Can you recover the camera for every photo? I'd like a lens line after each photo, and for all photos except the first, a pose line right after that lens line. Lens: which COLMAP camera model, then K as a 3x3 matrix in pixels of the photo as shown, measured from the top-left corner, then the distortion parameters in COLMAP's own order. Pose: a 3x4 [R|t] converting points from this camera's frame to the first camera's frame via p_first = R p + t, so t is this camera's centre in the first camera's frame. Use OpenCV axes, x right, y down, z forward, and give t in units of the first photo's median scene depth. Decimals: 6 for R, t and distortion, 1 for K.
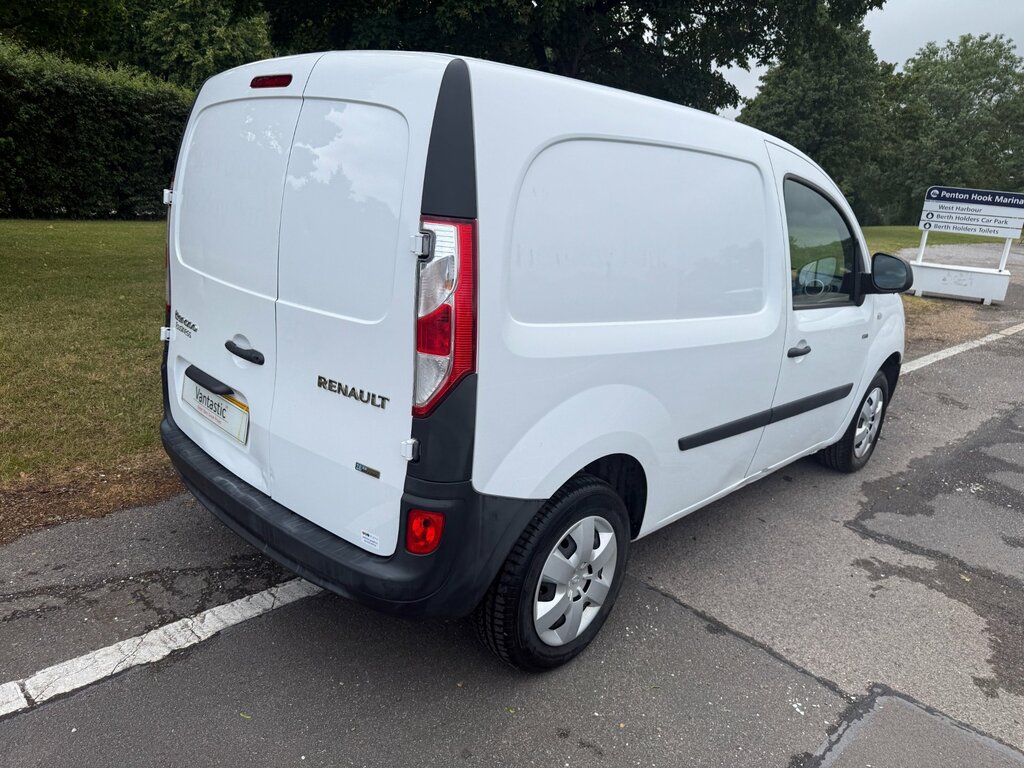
lens RADIAL K [[748.9, 0, 506.3], [0, 748.9, 380.7], [0, 0, 1]] dist [0.008516, -0.012840]
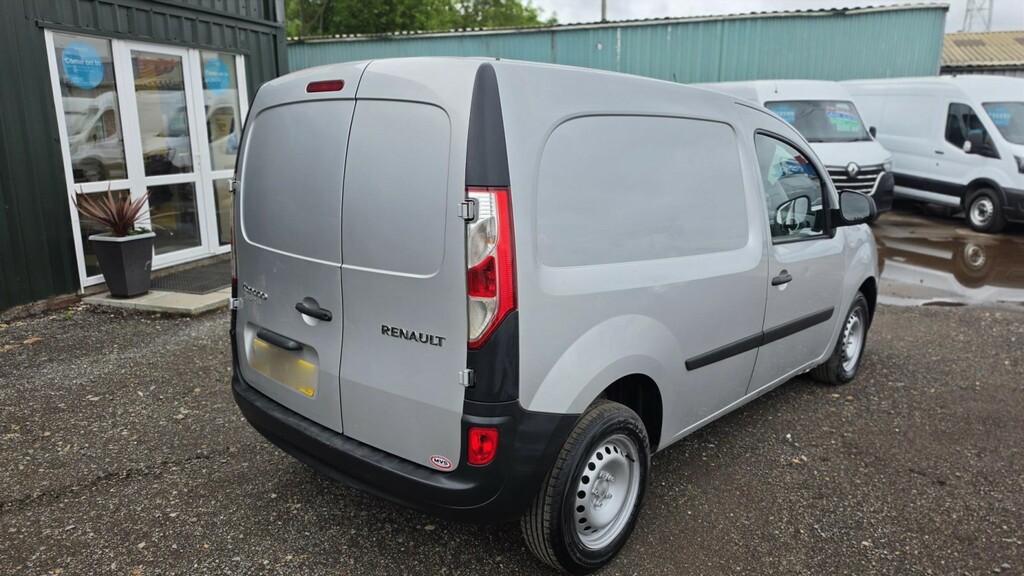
lens RADIAL K [[739.3, 0, 514.9], [0, 739.3, 292.9], [0, 0, 1]] dist [-0.003263, -0.003326]
pose [[0.997337, -0.071666, 0.013539, -0.043191], [0.072392, 0.995304, -0.064255, 0.028762], [-0.008870, 0.065064, 0.997842, -0.156203]]
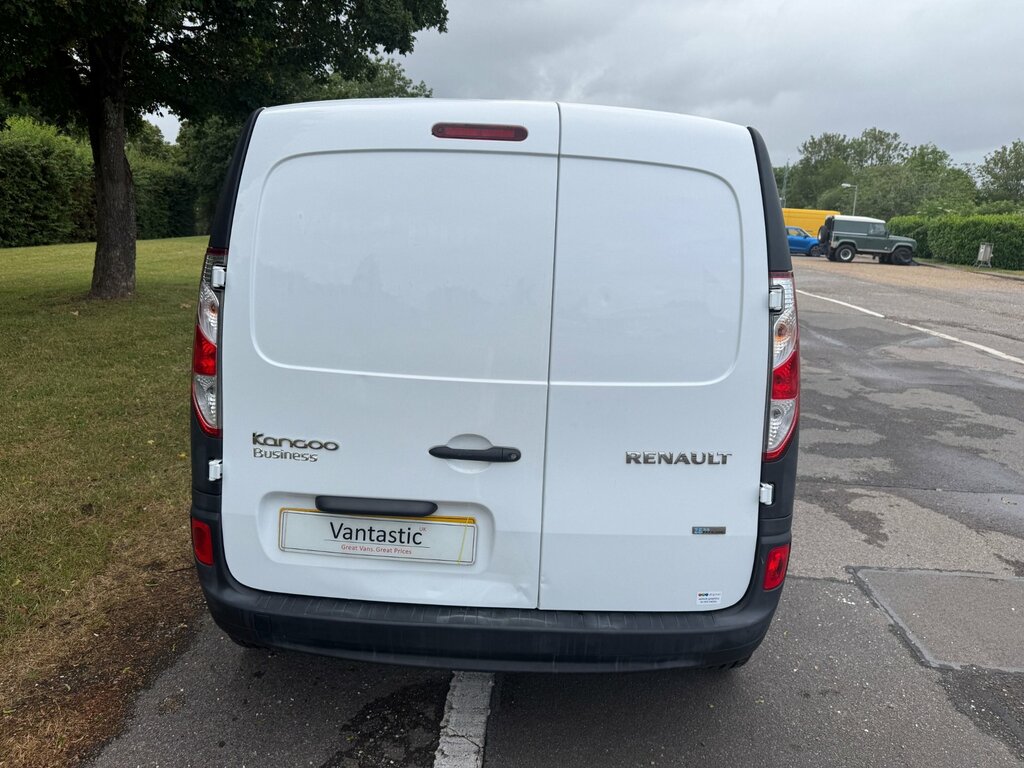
lens RADIAL K [[755.6, 0, 515.9], [0, 755.6, 378.3], [0, 0, 1]] dist [0.028540, -0.013185]
pose [[0.722702, -0.189624, 0.664638, -0.815821], [0.195373, 0.978457, 0.066718, -0.159336], [-0.662971, 0.081635, 0.744181, 0.324956]]
